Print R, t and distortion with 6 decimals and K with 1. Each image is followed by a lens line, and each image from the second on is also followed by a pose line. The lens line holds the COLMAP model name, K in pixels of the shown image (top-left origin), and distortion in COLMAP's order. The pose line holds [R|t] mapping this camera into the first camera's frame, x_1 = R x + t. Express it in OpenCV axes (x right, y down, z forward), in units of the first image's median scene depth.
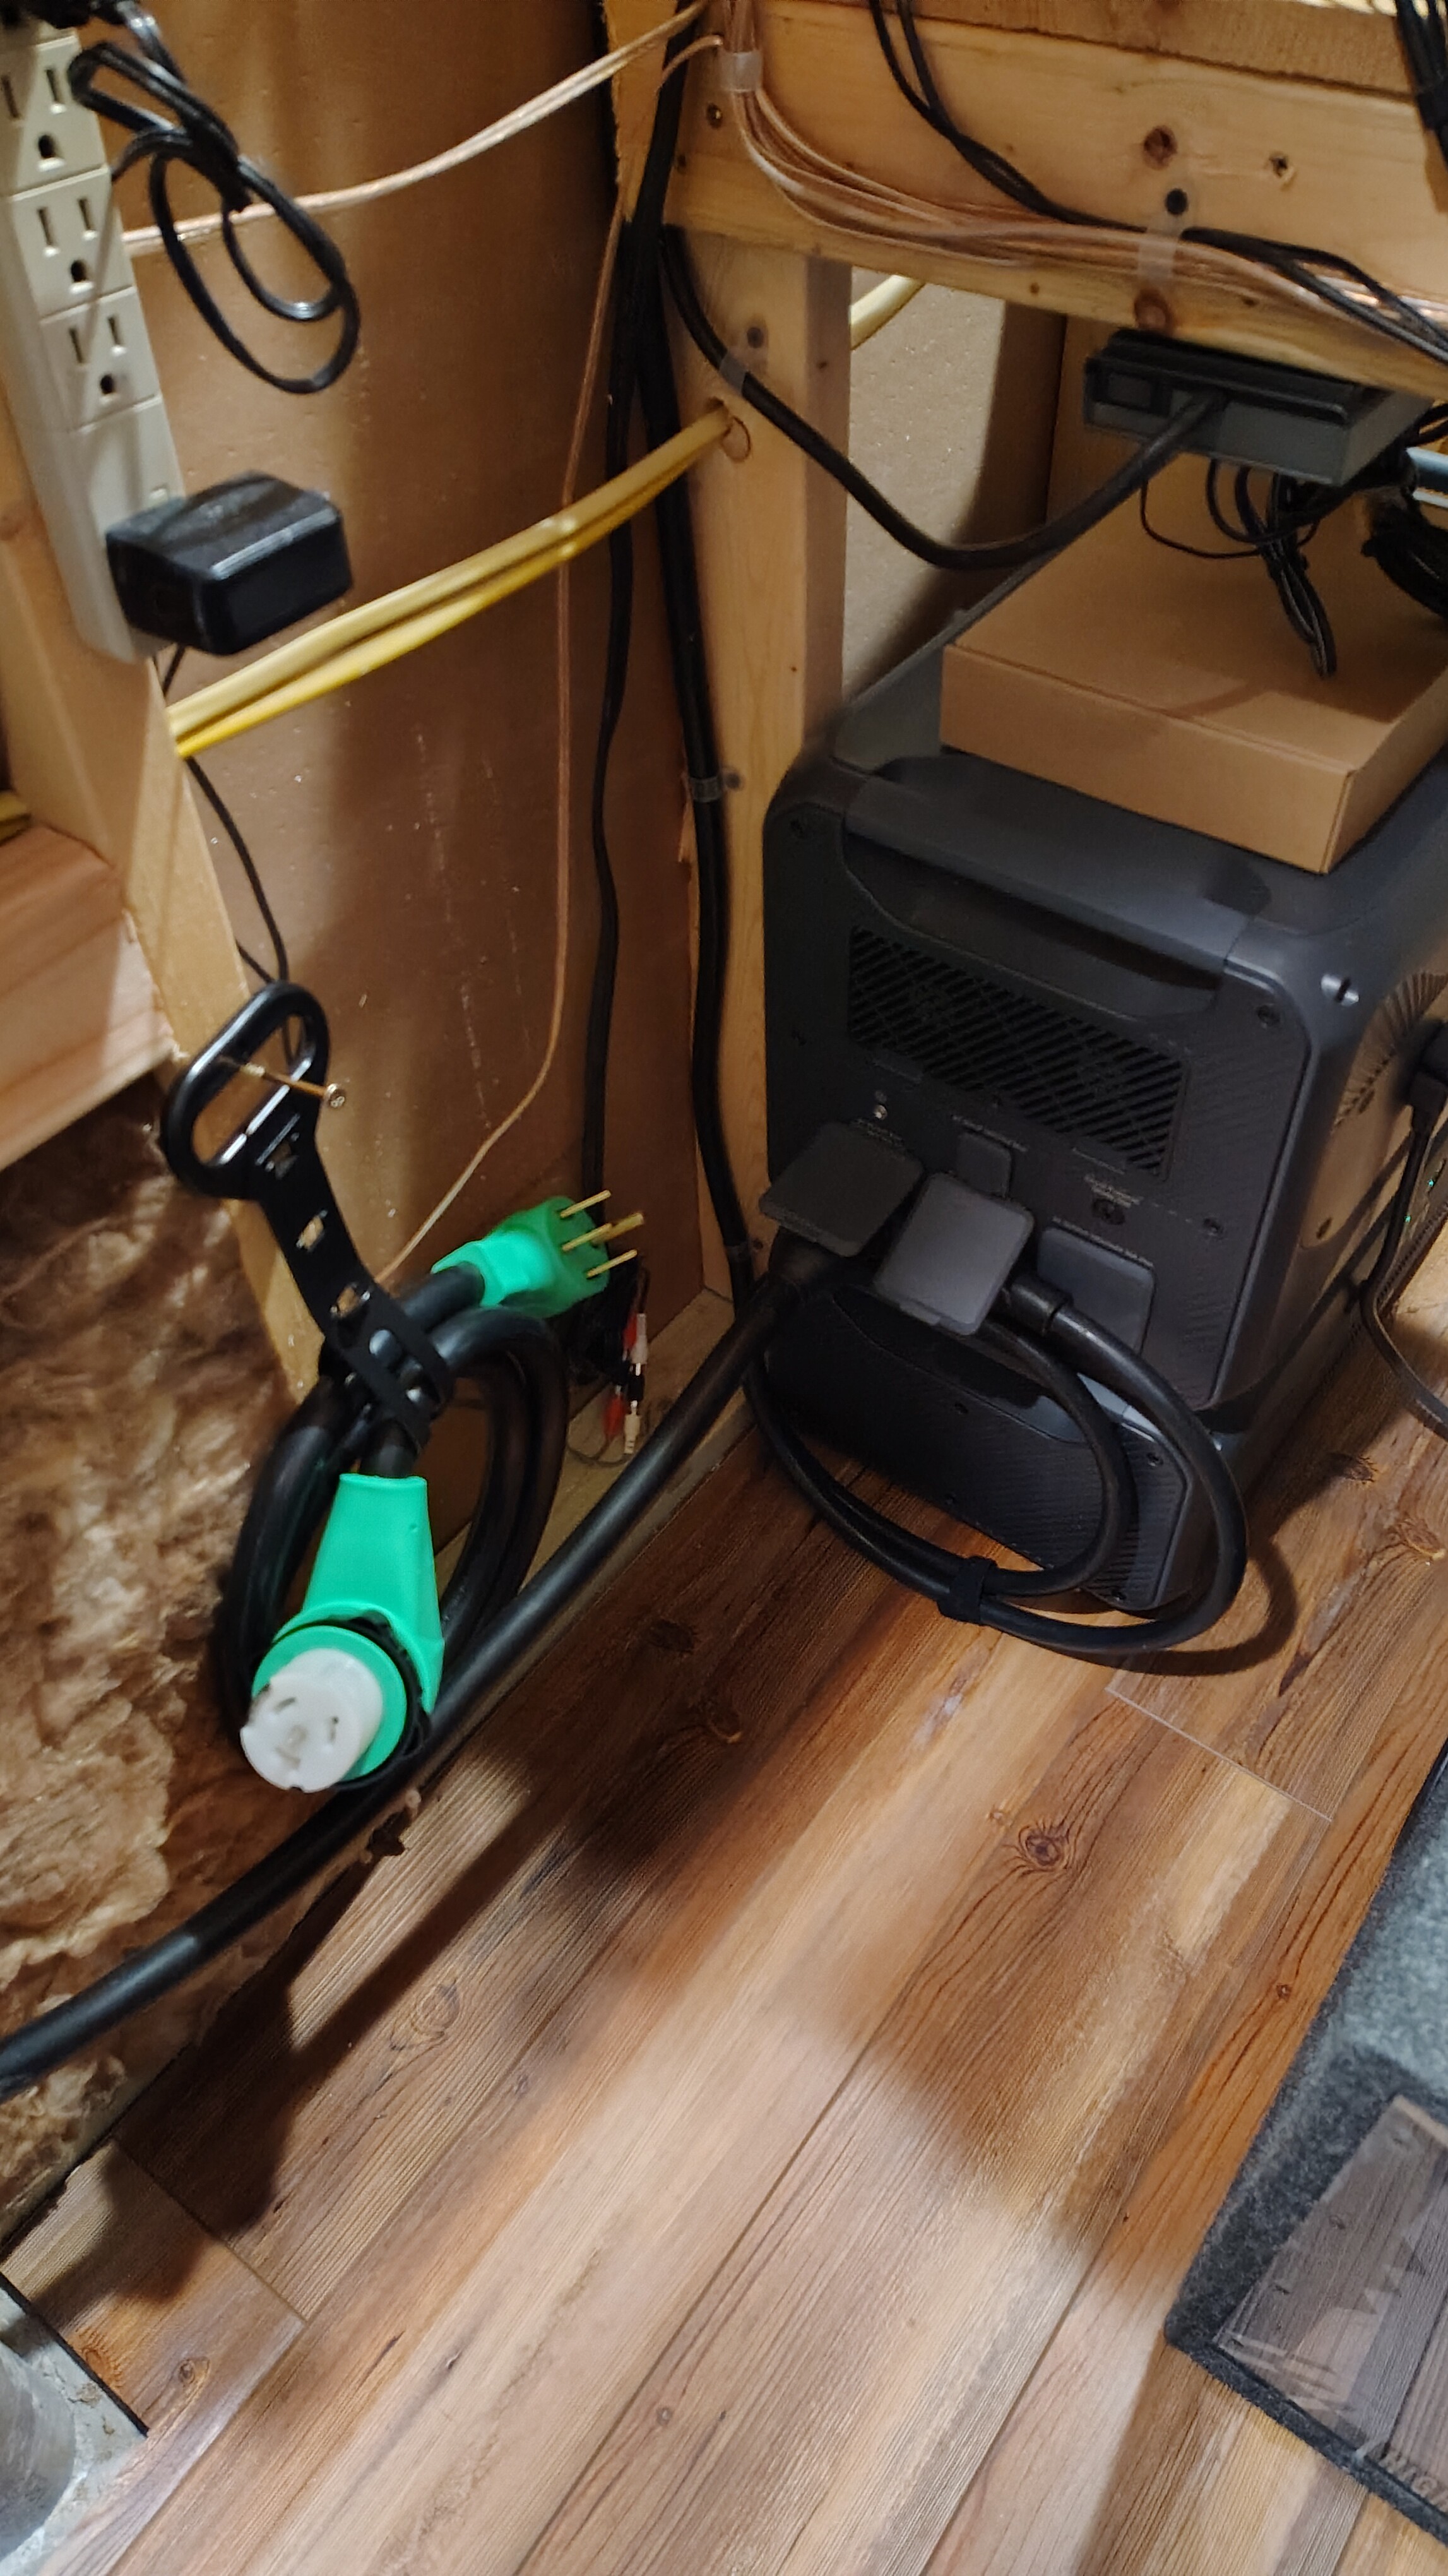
lens RADIAL K [[1743.5, 0, 733.3], [0, 1743.5, 1277.9], [0, 0, 1]] dist [0.029731, -0.030411]
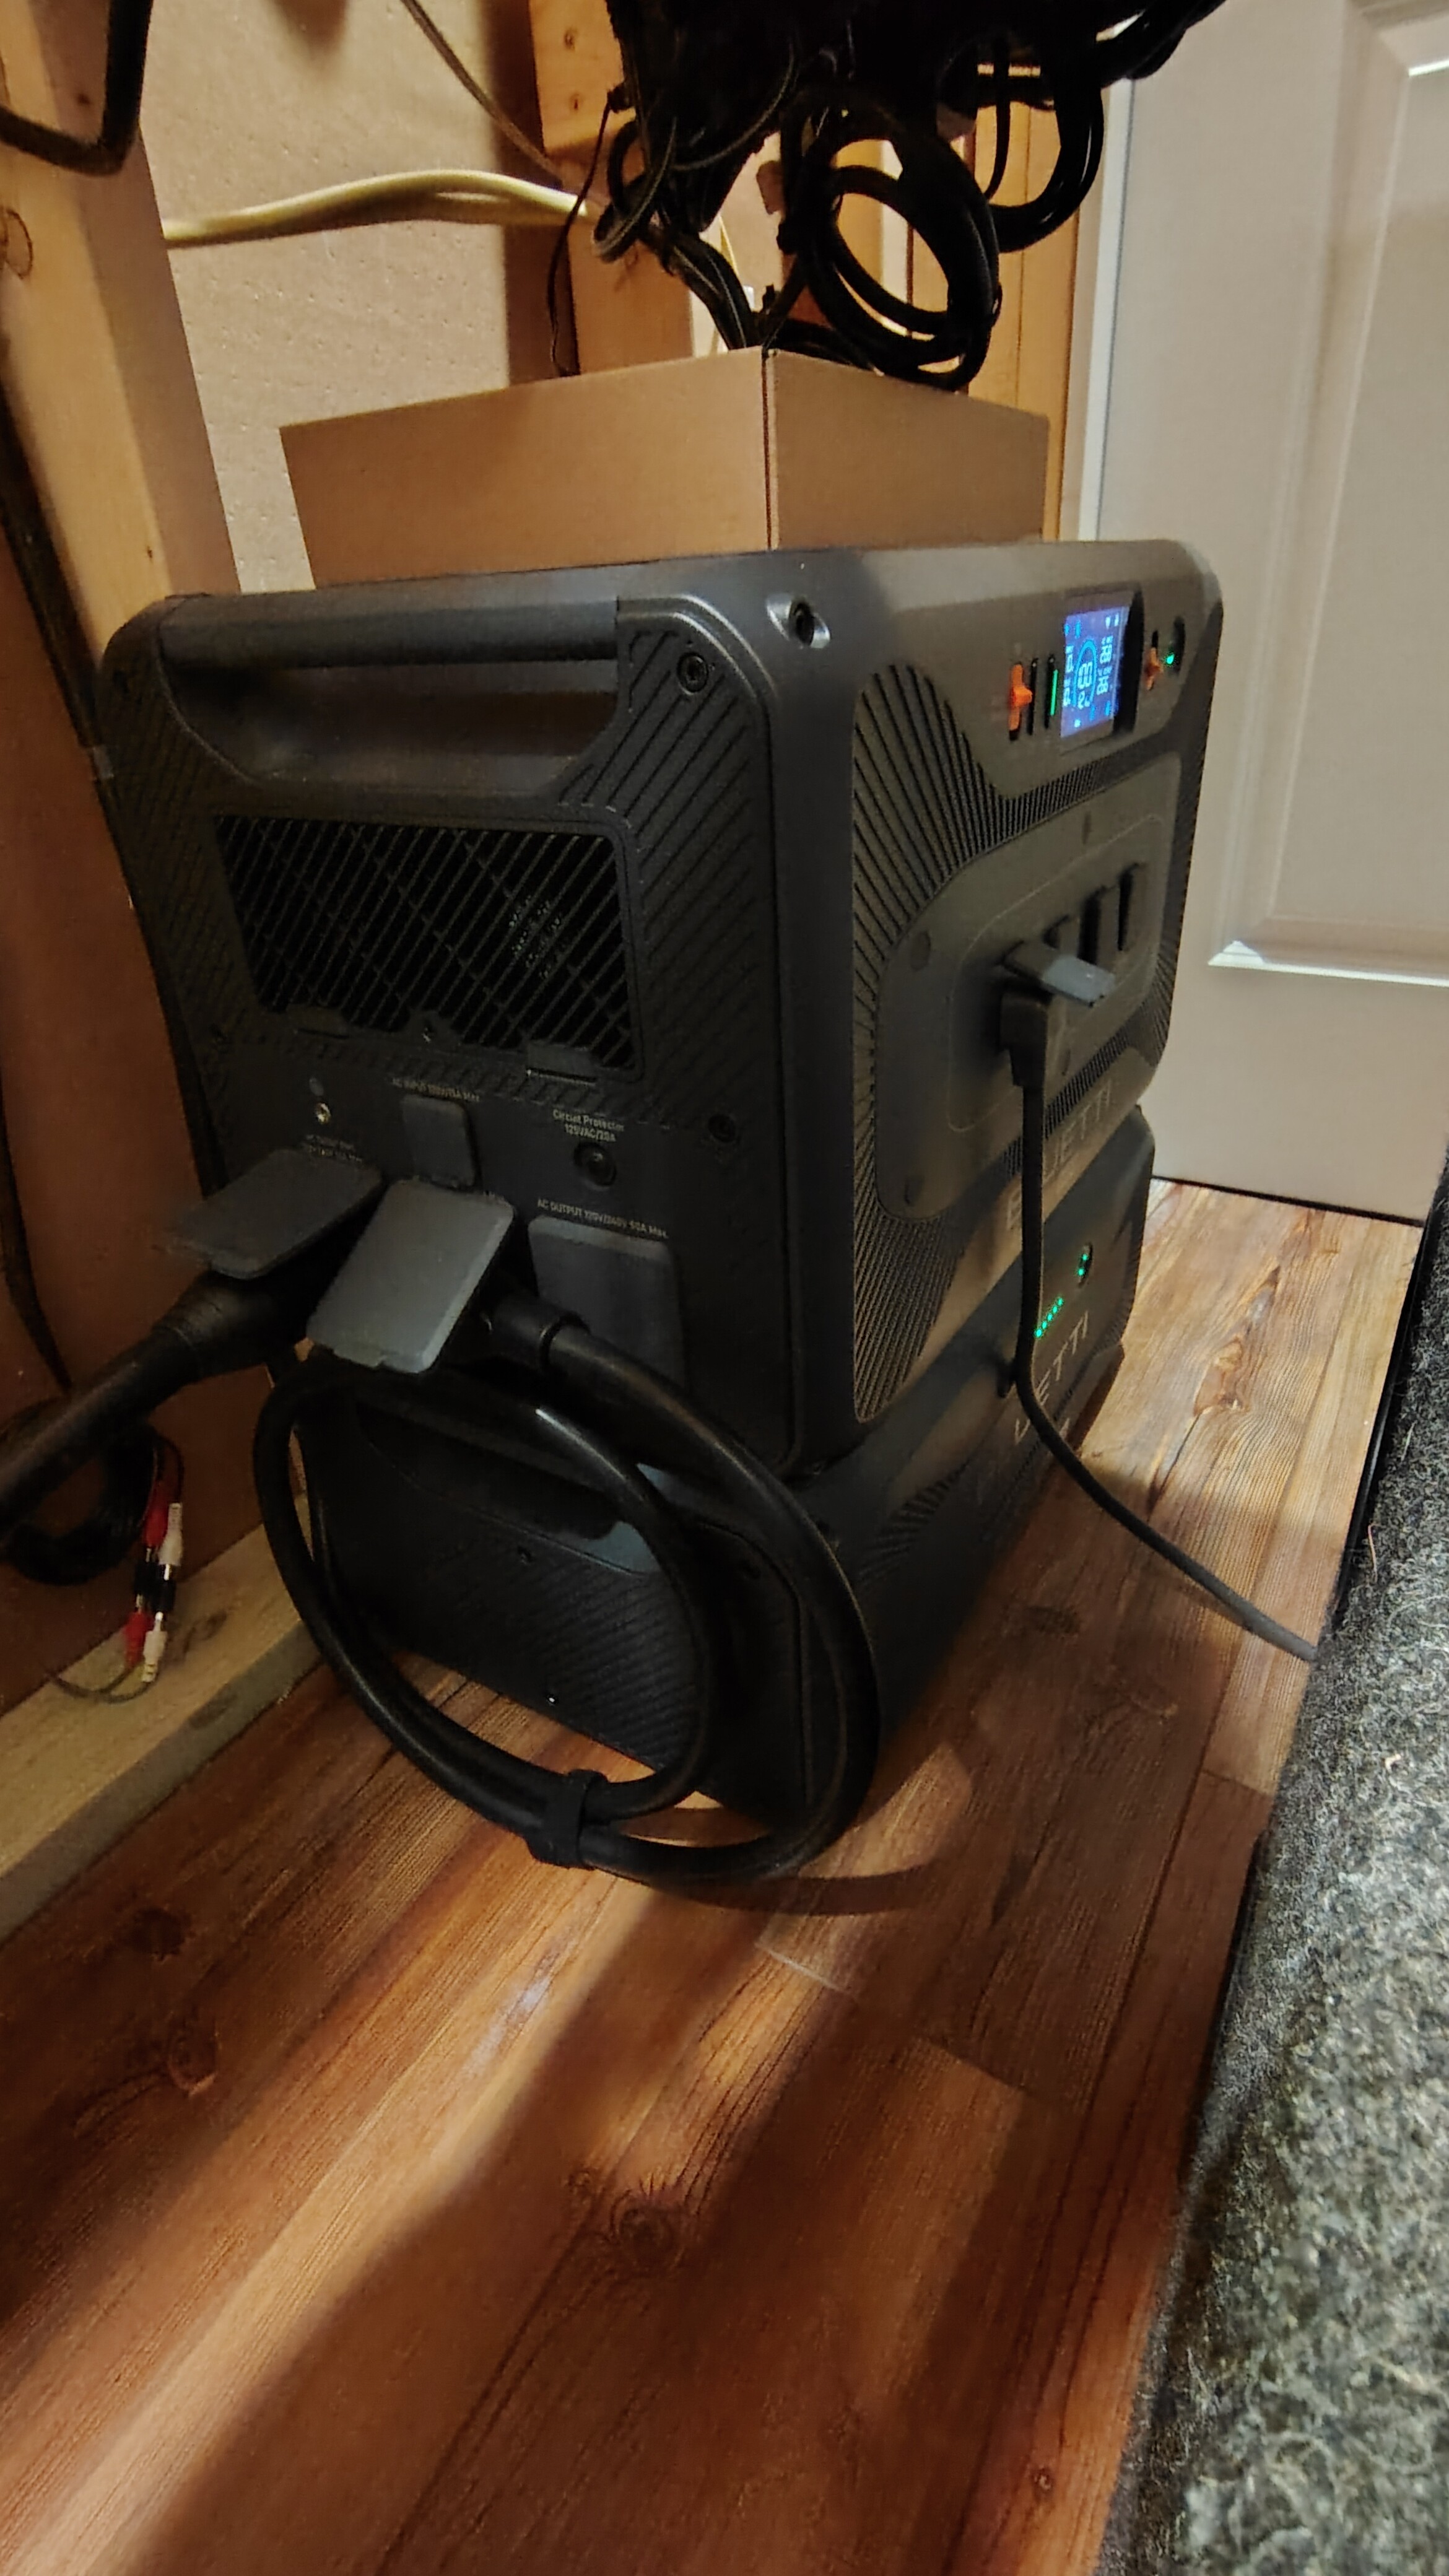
lens RADIAL K [[1197.1, 0, 742.0], [0, 1197.1, 1293.3], [0, 0, 1]] dist [-0.007578, 0.004454]
pose [[0.994624, -0.069802, 0.076495, 0.189555], [0.089552, 0.950710, -0.296869, 0.127339], [-0.052003, 0.302123, 0.951849, 0.457314]]
